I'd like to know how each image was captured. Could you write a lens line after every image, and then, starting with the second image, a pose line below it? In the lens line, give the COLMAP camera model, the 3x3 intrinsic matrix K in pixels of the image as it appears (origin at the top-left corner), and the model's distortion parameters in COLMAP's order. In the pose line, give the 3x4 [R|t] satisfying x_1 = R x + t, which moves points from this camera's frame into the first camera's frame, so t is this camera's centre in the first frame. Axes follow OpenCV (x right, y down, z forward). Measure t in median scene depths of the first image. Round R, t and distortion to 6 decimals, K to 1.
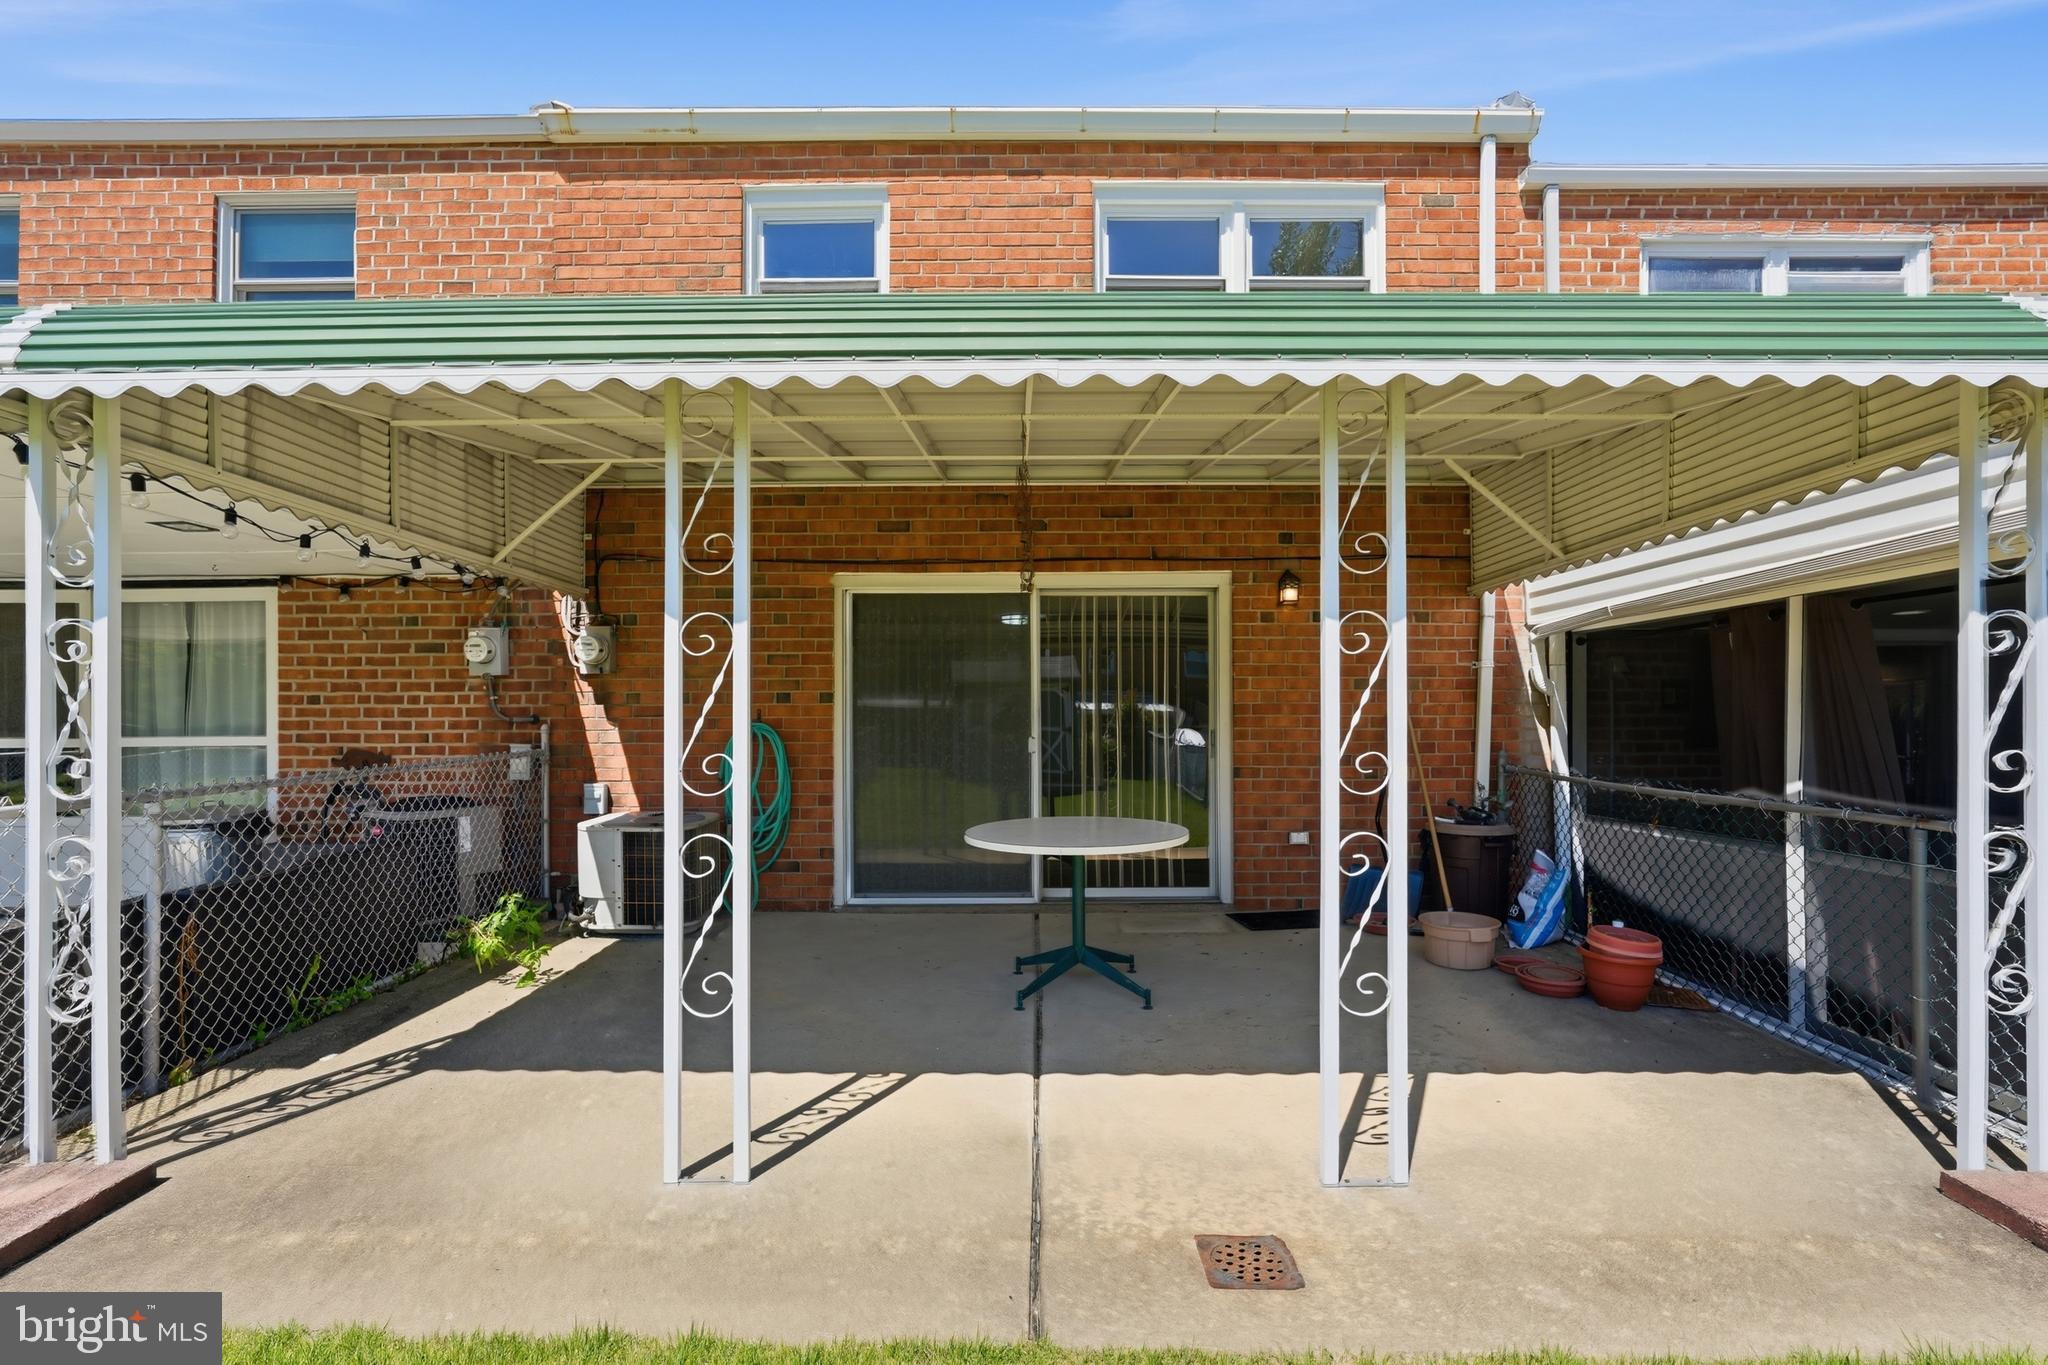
lens RADIAL K [[932.9, 0, 1016.0], [0, 932.9, 730.9], [0, 0, 1]] dist [-0.001932, 0.000039]
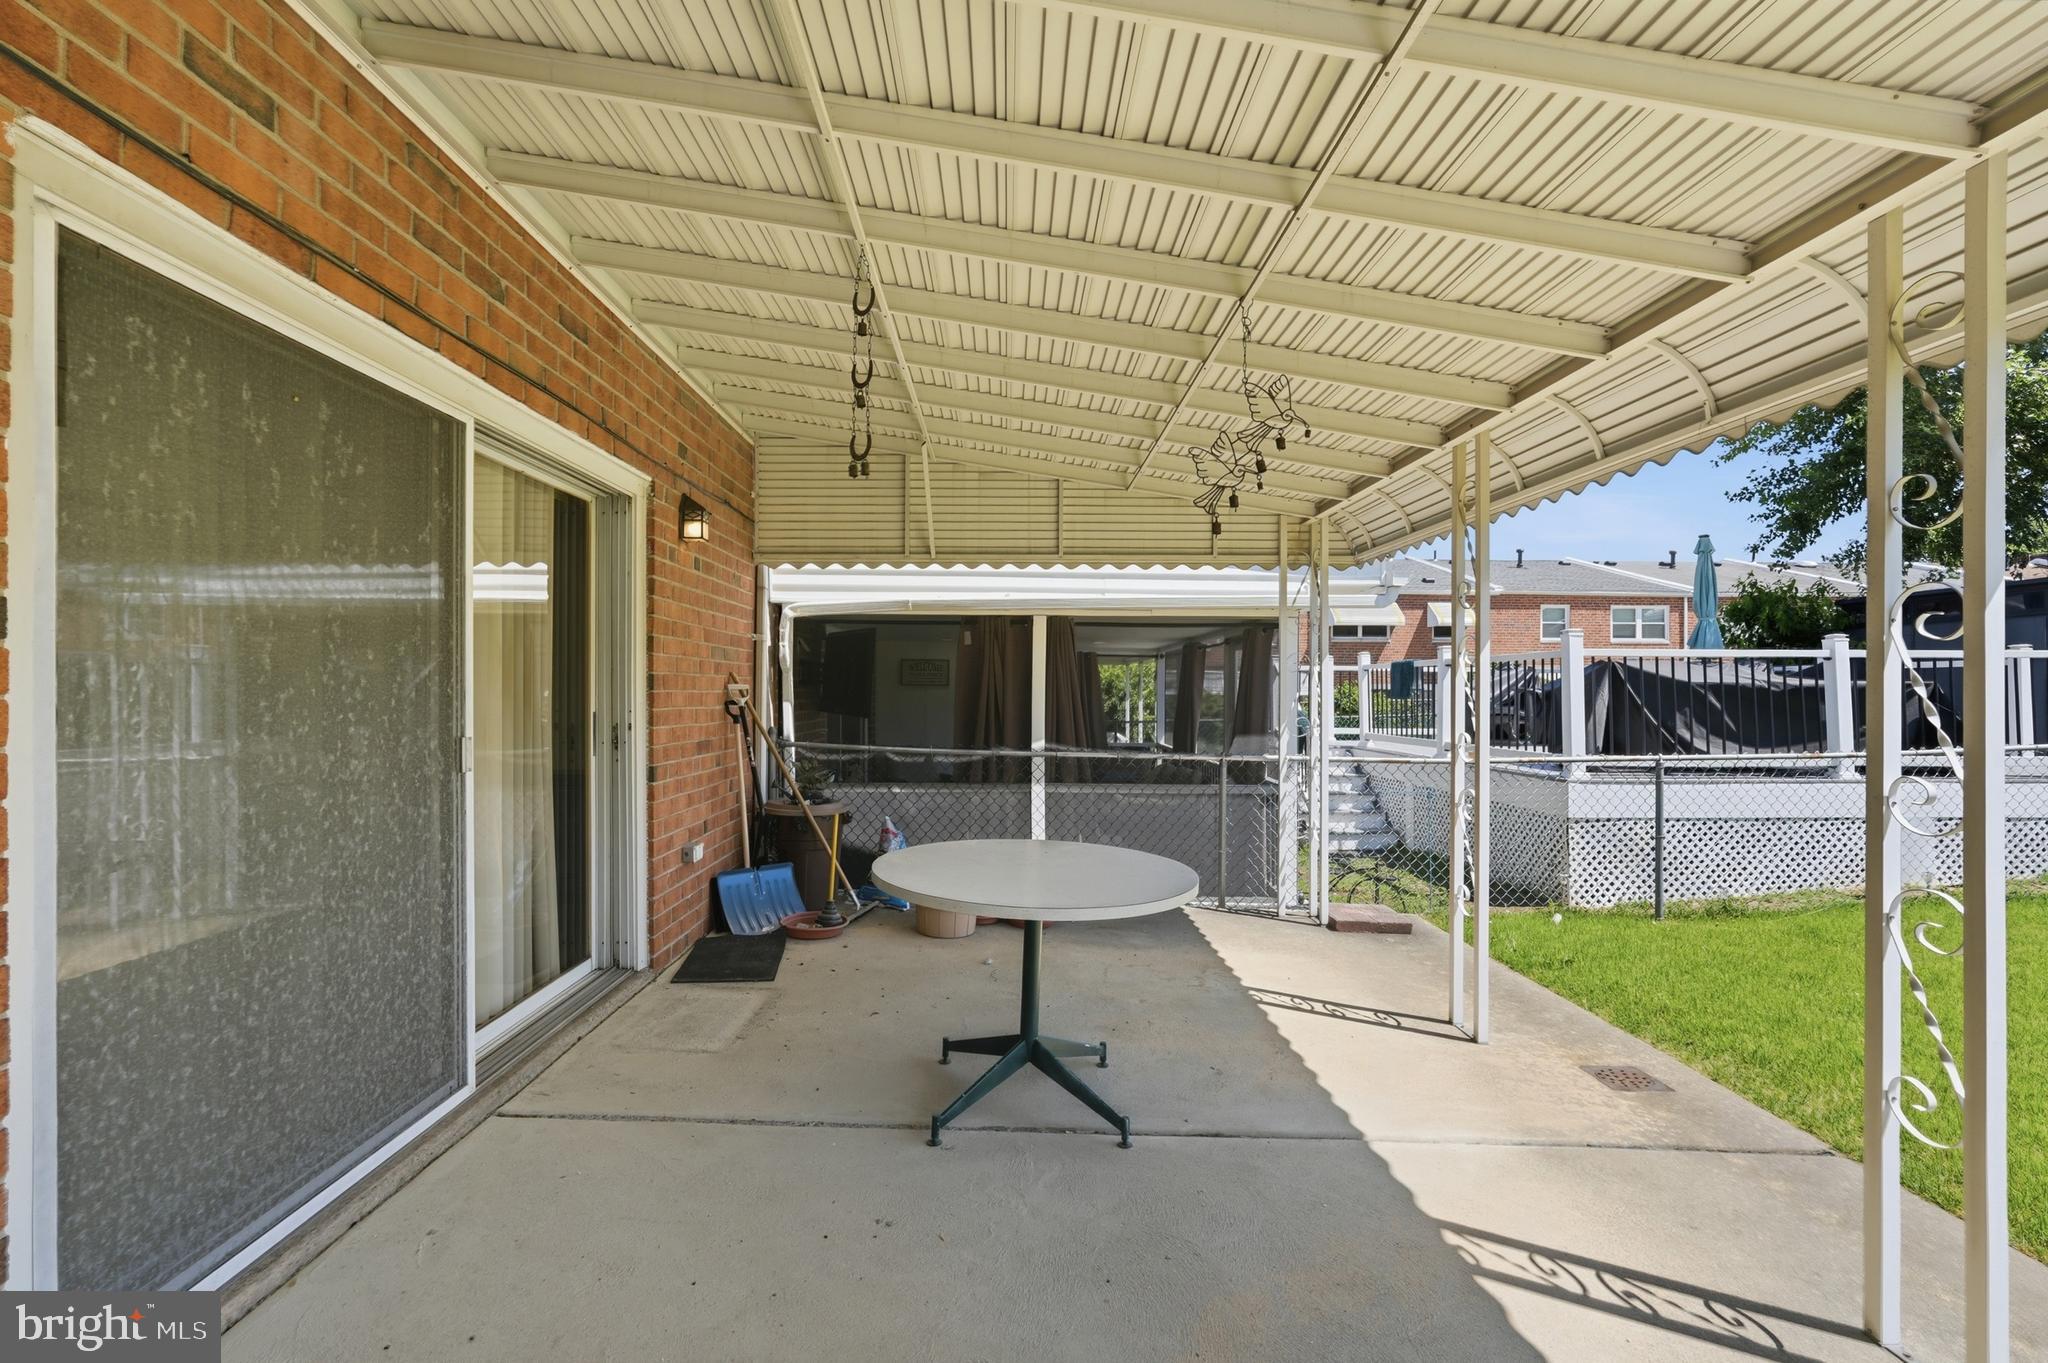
lens RADIAL K [[913.3, 0, 1020.6], [0, 913.3, 690.8], [0, 0, 1]] dist [-0.026708, 0.011234]
pose [[-0.010118, 0.000387, 0.999949, -0.433828], [-0.001279, 0.999999, -0.000400, -0.015508], [-0.999948, -0.001283, -0.010117, 0.733498]]
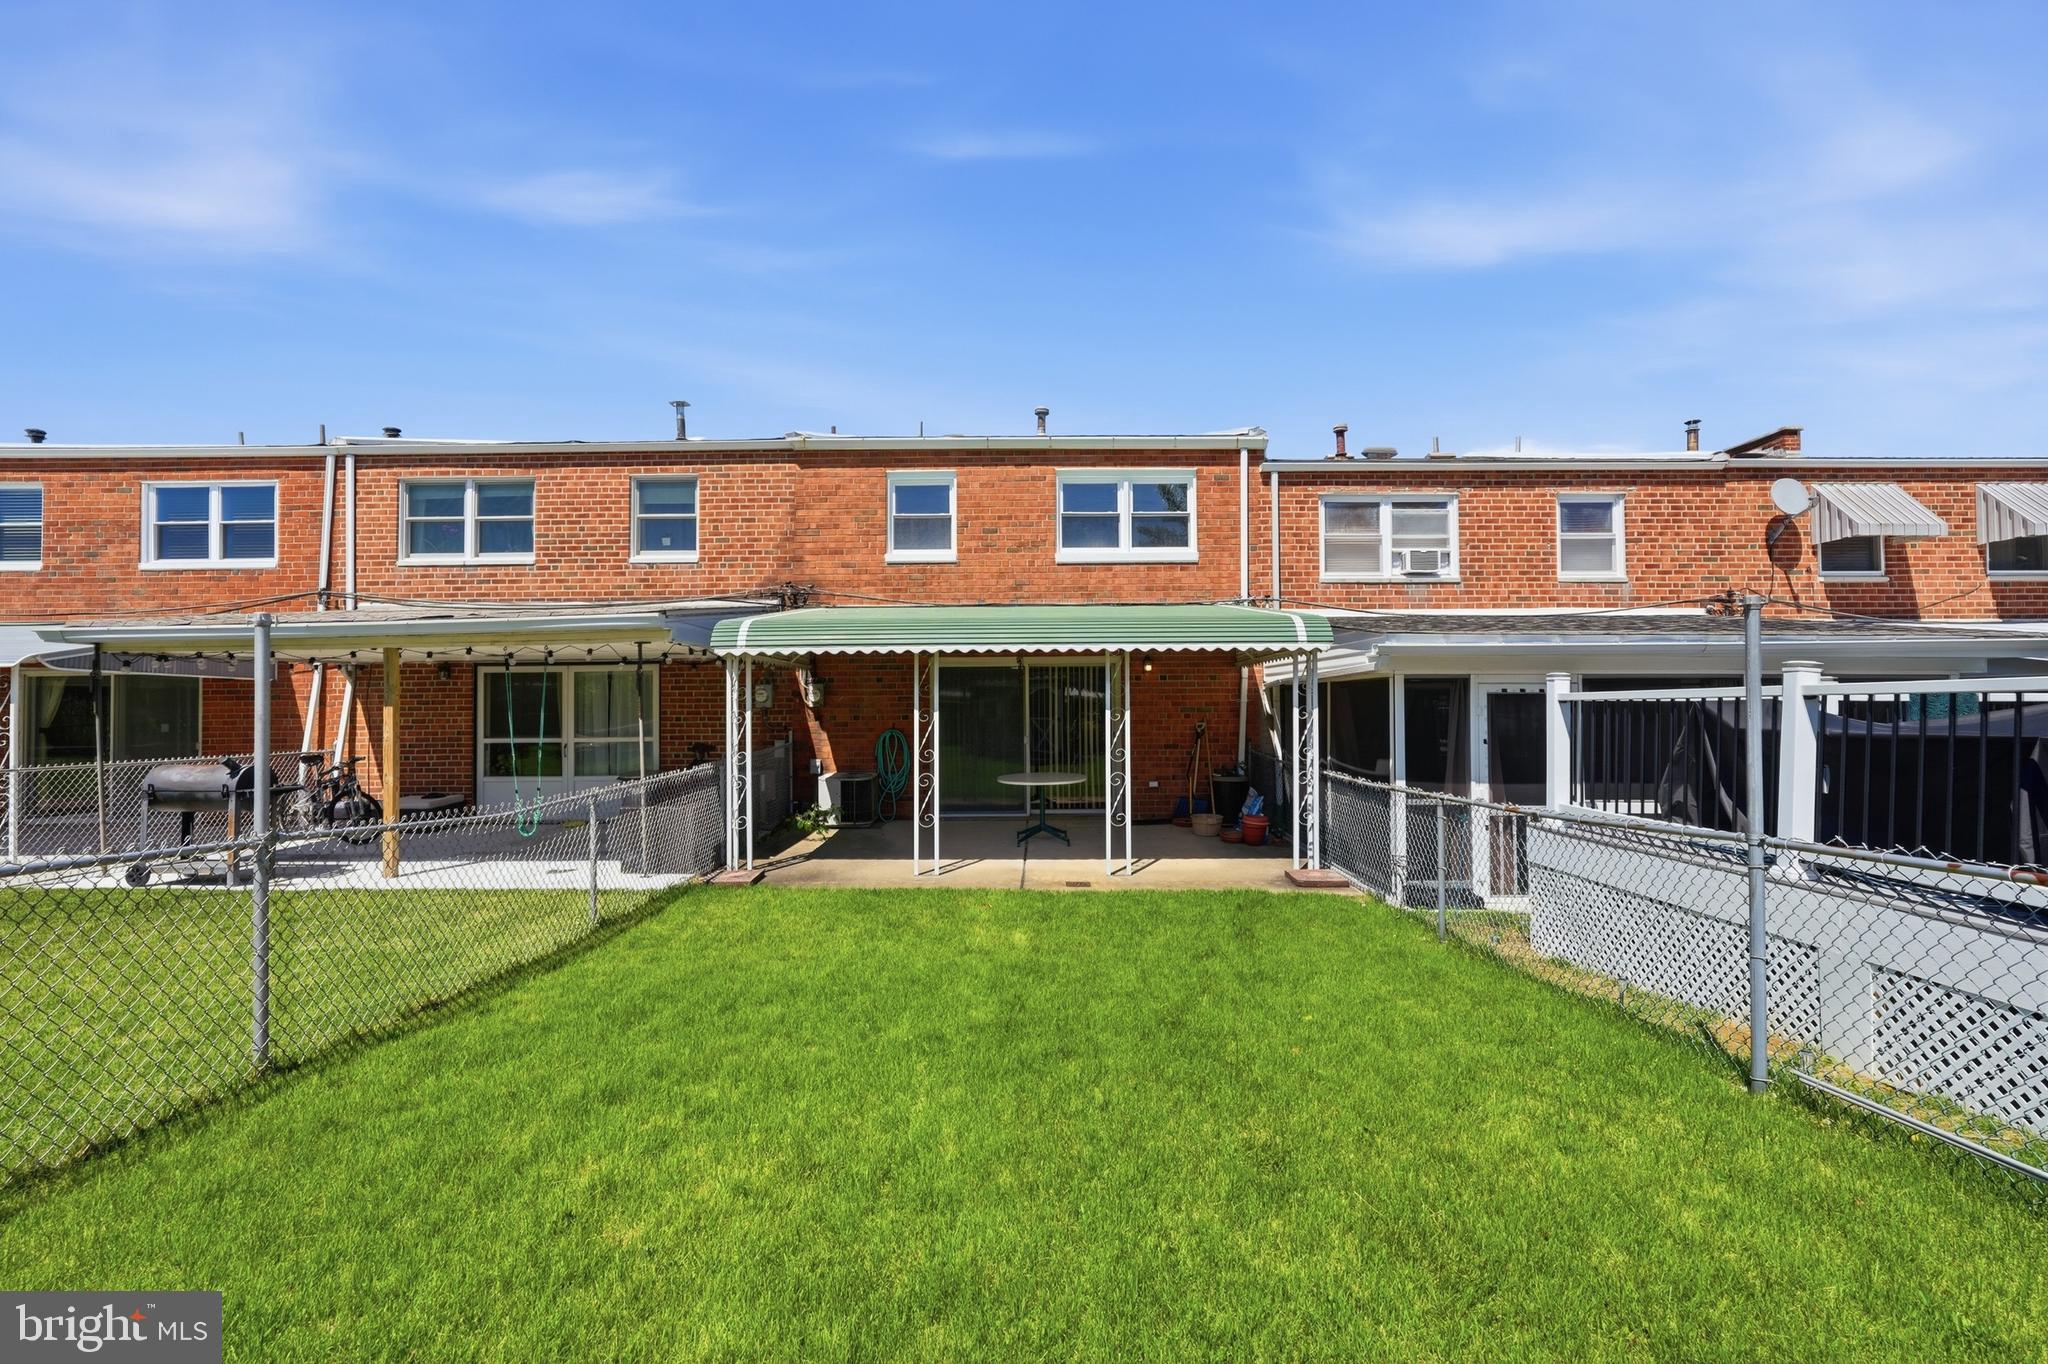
lens RADIAL K [[927.9, 0, 1024.0], [0, 927.9, 682.0], [0, 0, 1]] dist [-0.013218, 0.007623]
pose [[0.999993, -0.003514, 0.000932, 0.011459], [0.003537, 0.999657, -0.025943, -0.061475], [-0.000840, 0.025946, 0.999663, -1.086728]]
